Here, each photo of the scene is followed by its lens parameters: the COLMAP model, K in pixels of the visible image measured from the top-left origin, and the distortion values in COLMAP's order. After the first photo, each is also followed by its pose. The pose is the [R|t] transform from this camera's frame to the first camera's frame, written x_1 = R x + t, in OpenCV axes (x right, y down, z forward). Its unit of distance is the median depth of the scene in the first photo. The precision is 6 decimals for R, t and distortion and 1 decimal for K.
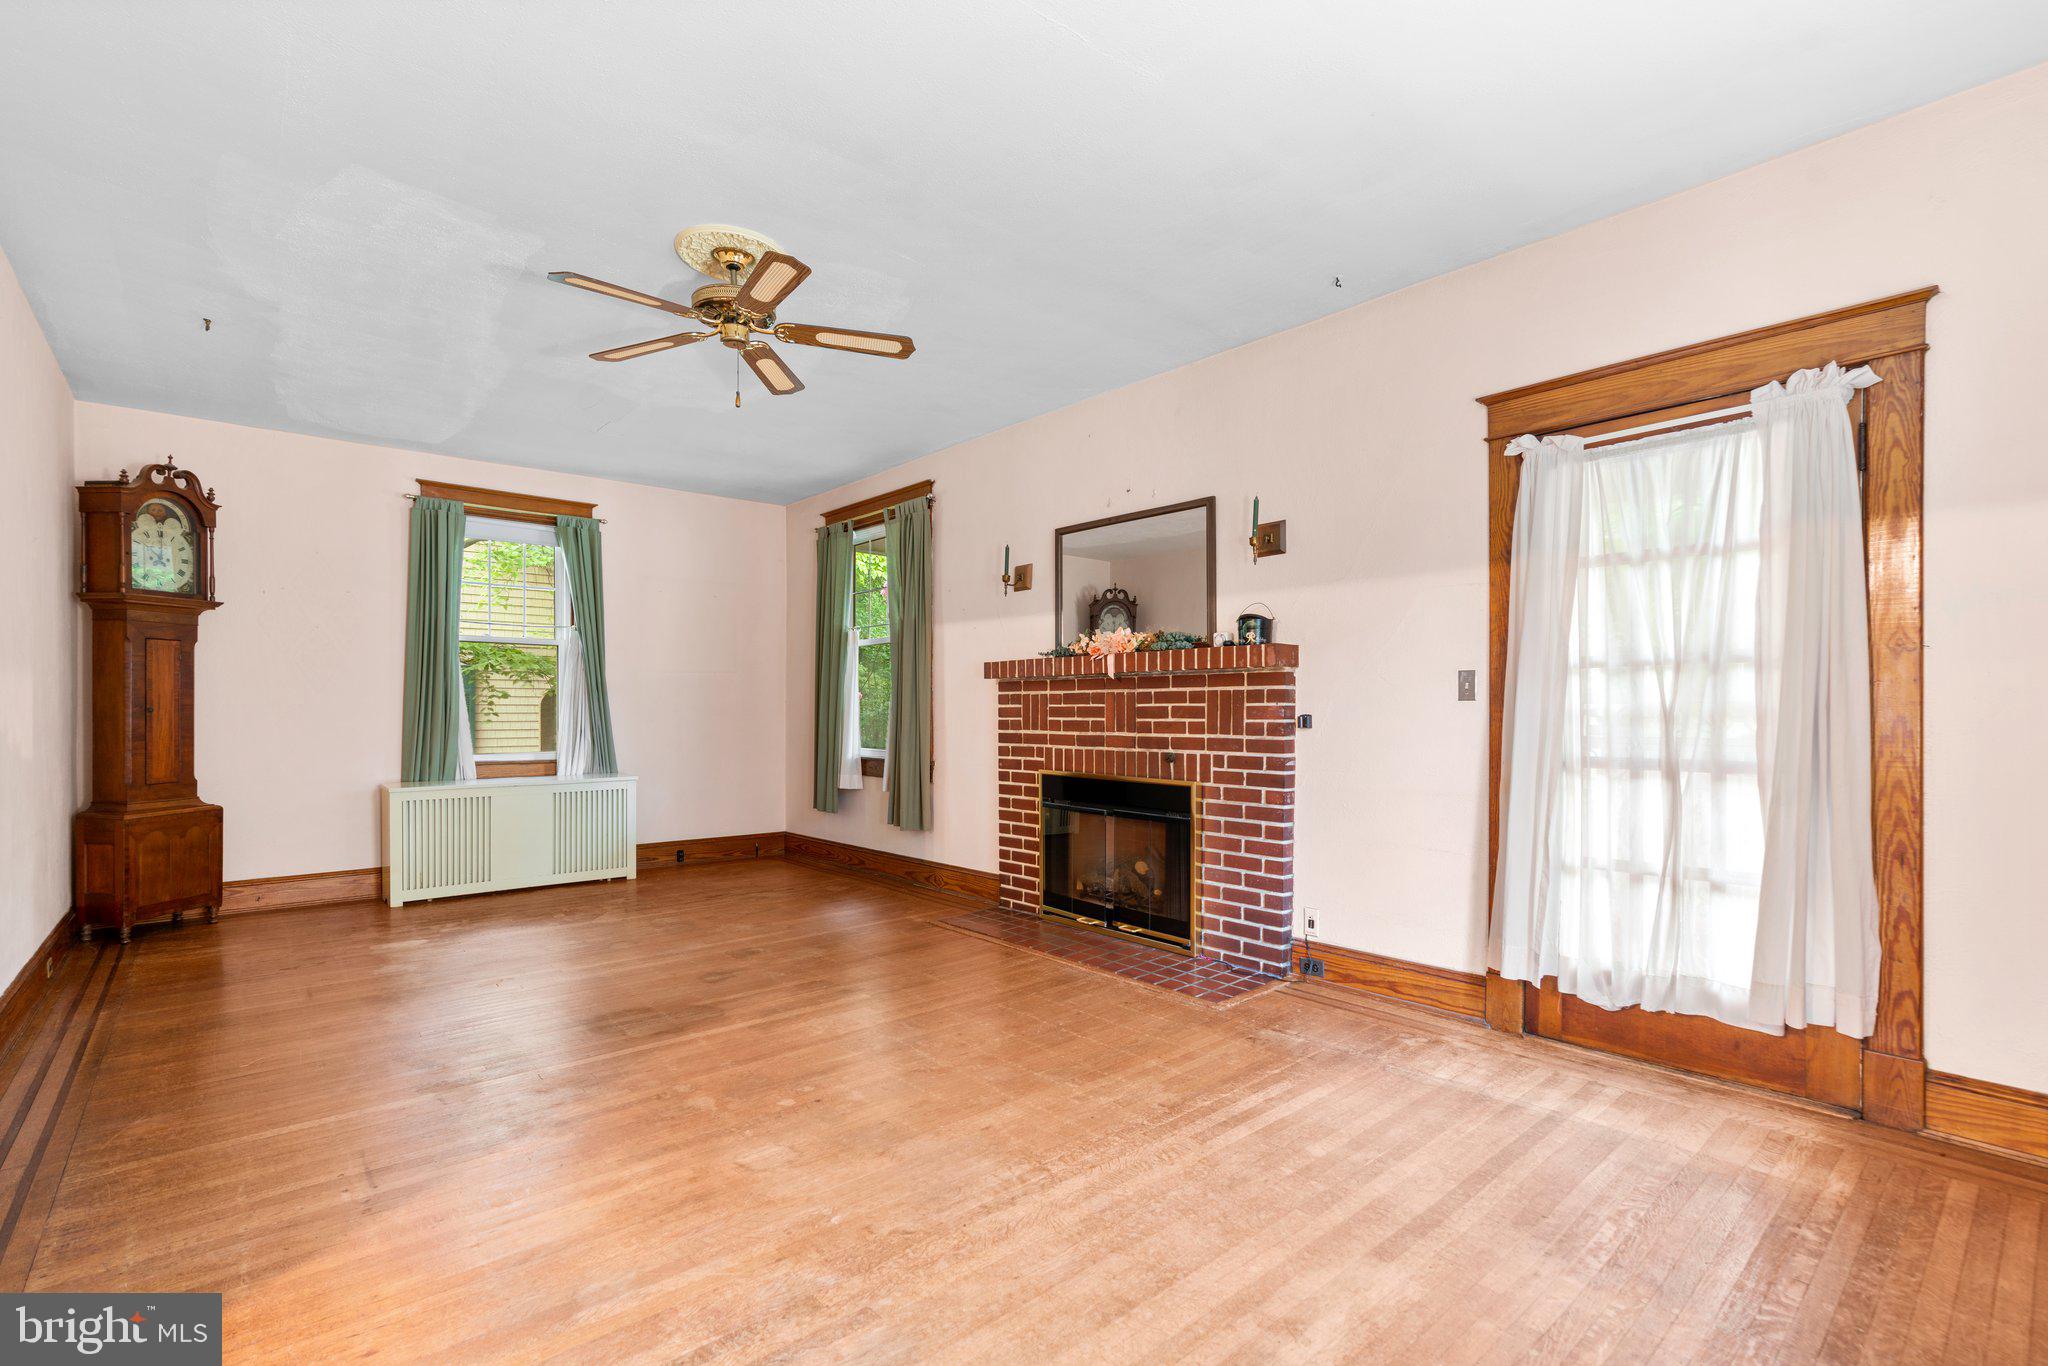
lens RADIAL K [[948.5, 0, 1028.1], [0, 948.5, 709.7], [0, 0, 1]] dist [-0.009434, 0.000271]
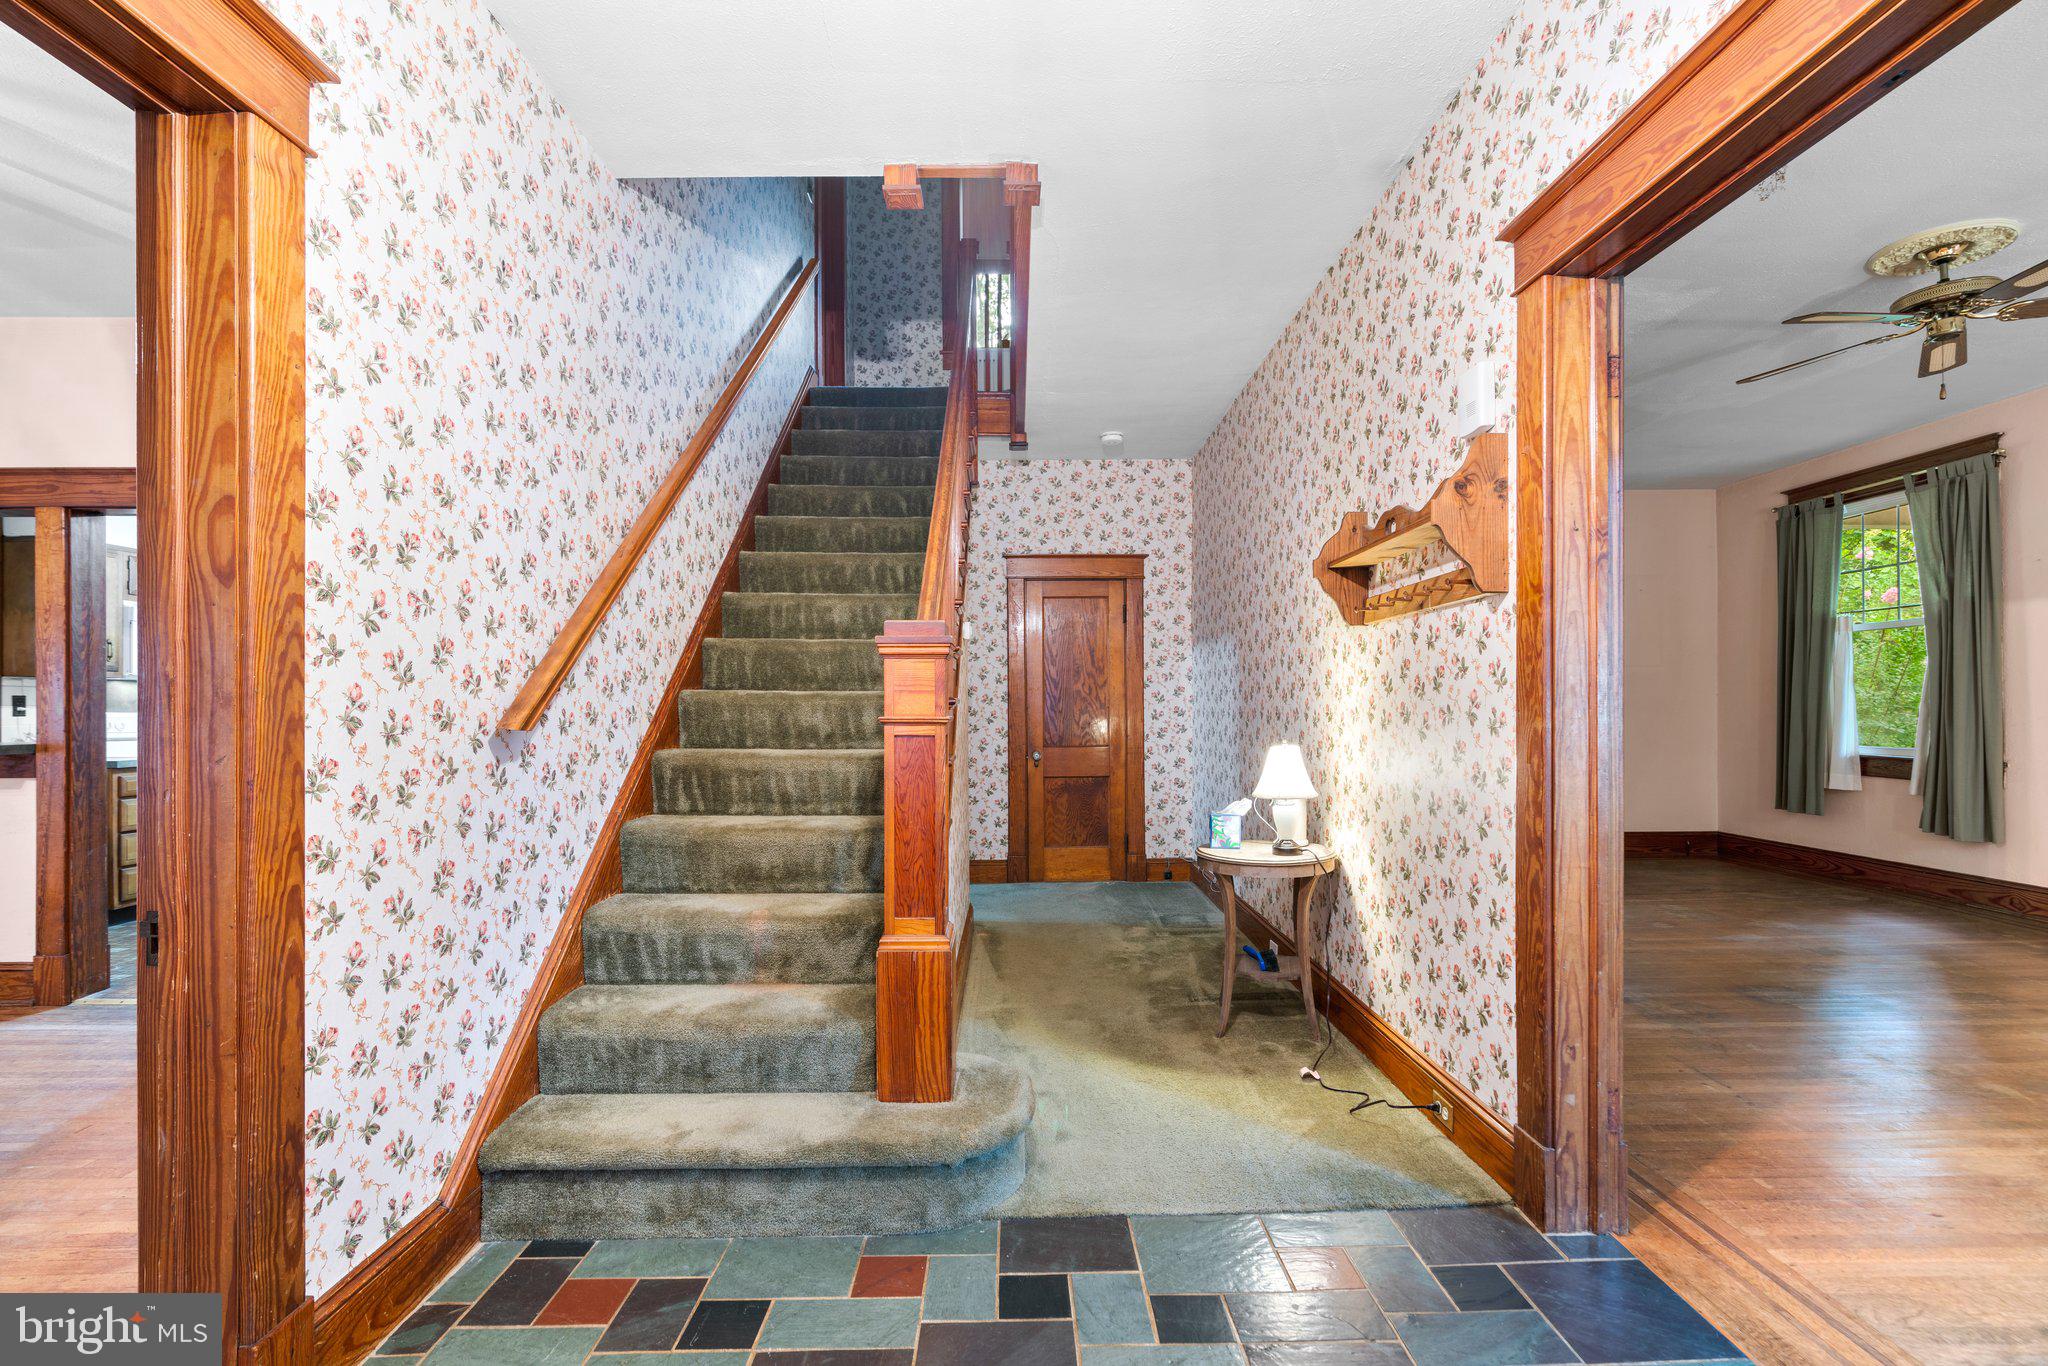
lens RADIAL K [[933.4, 0, 1026.2], [0, 933.4, 699.5], [0, 0, 1]] dist [-0.017411, 0.008584]
pose [[0.755989, -0.011333, -0.654486, -0.232406], [0.007145, 0.999933, -0.009061, -0.000509], [0.654545, 0.002173, 0.756020, -0.210987]]
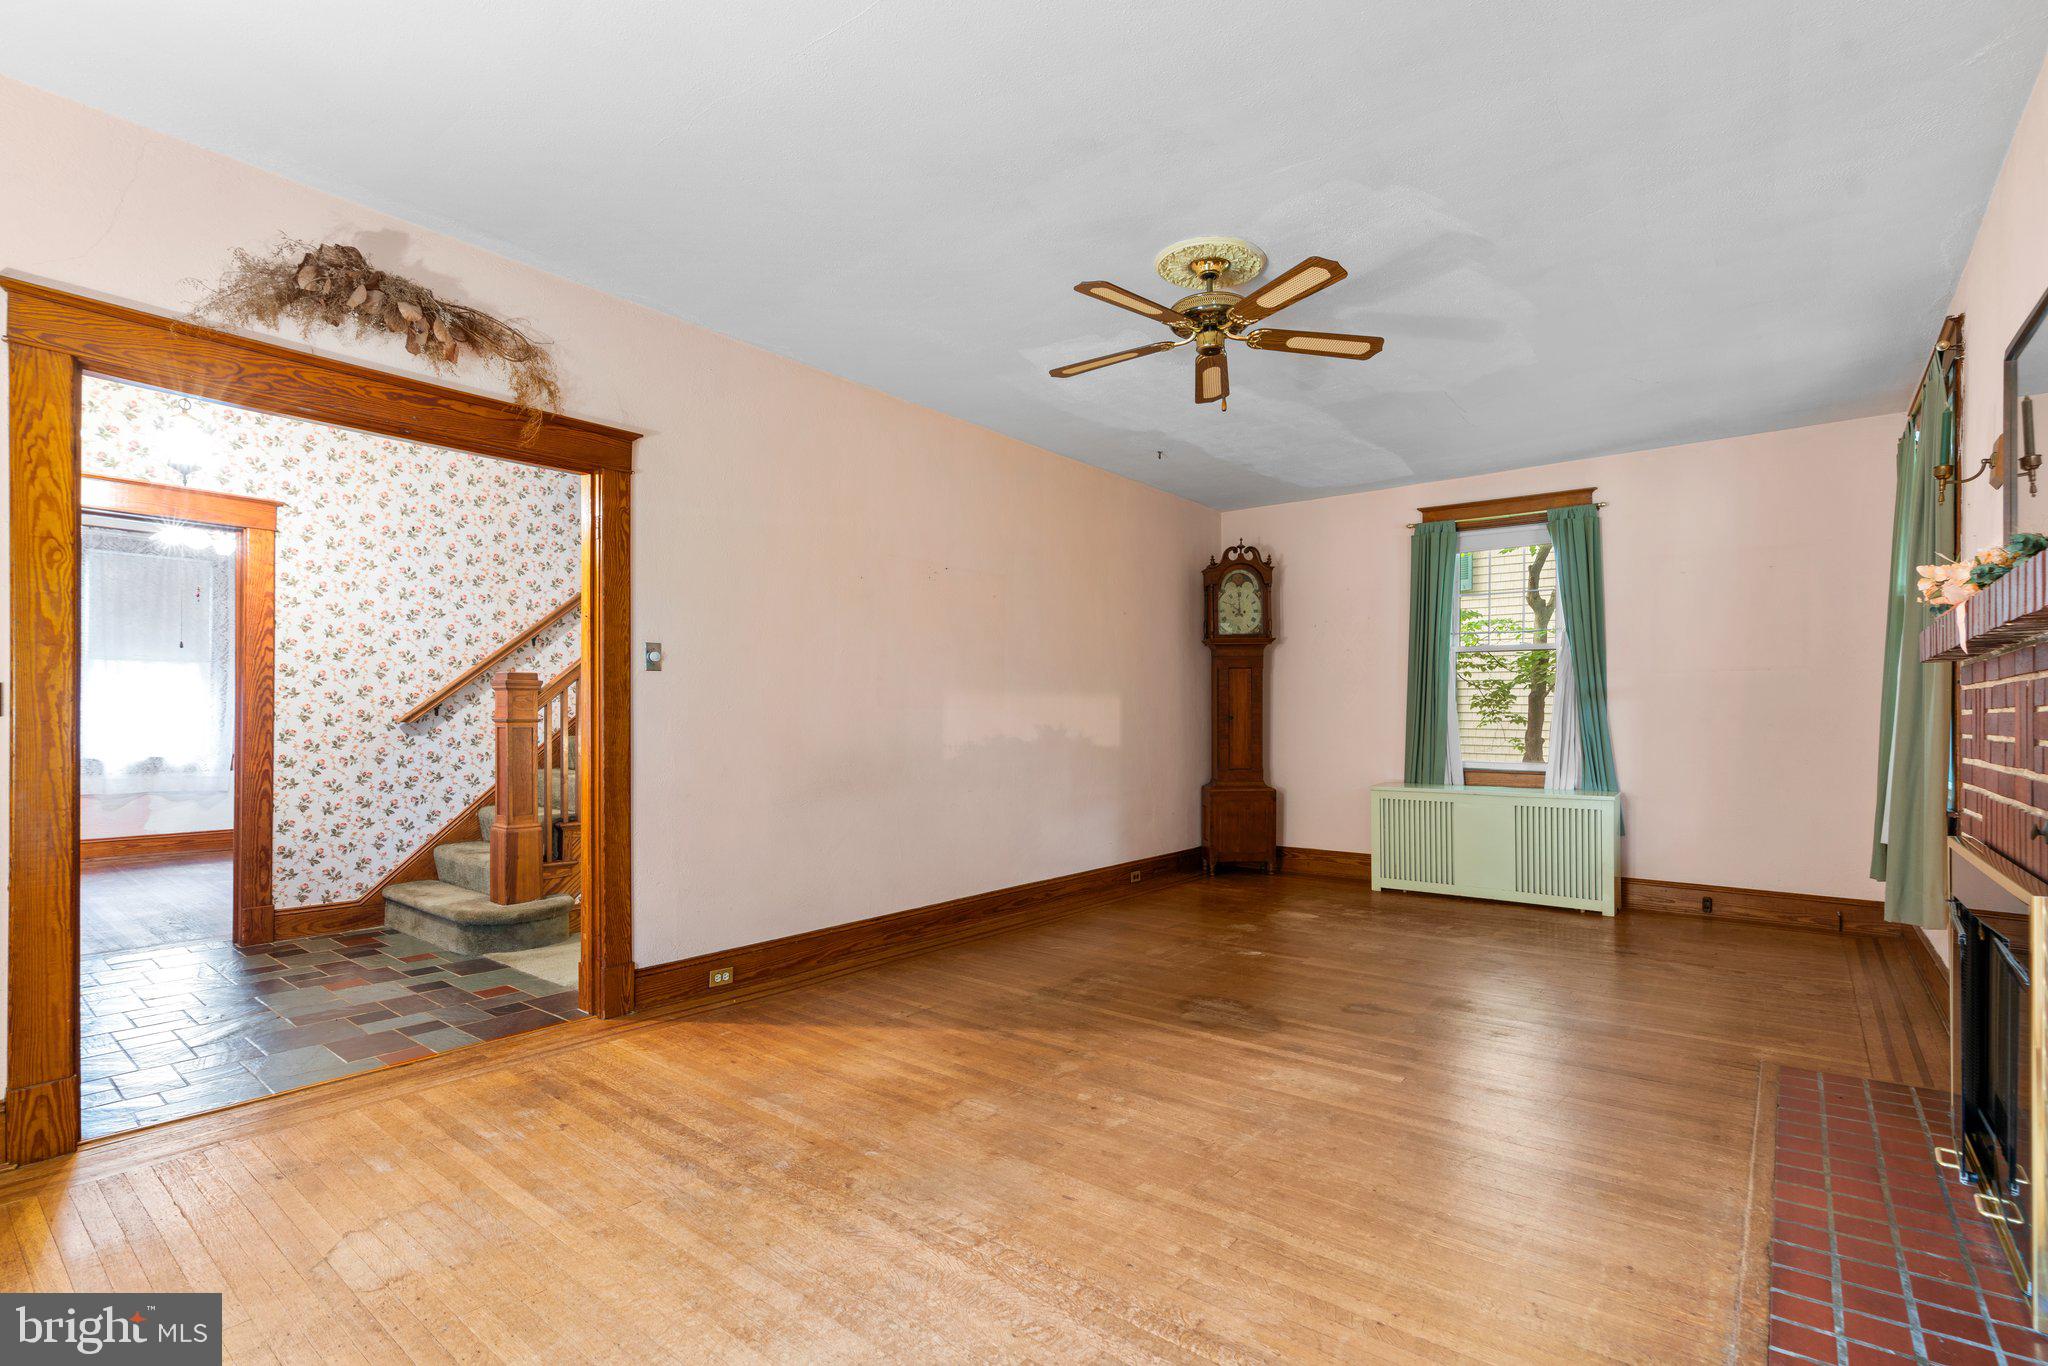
lens RADIAL K [[948.5, 0, 1028.1], [0, 948.5, 709.7], [0, 0, 1]] dist [-0.009434, 0.000271]
pose [[0.170090, -0.006085, -0.985410, 0.365465], [-0.002964, 0.999973, -0.006687, -0.000841], [0.985424, 0.004058, 0.170067, 0.366383]]
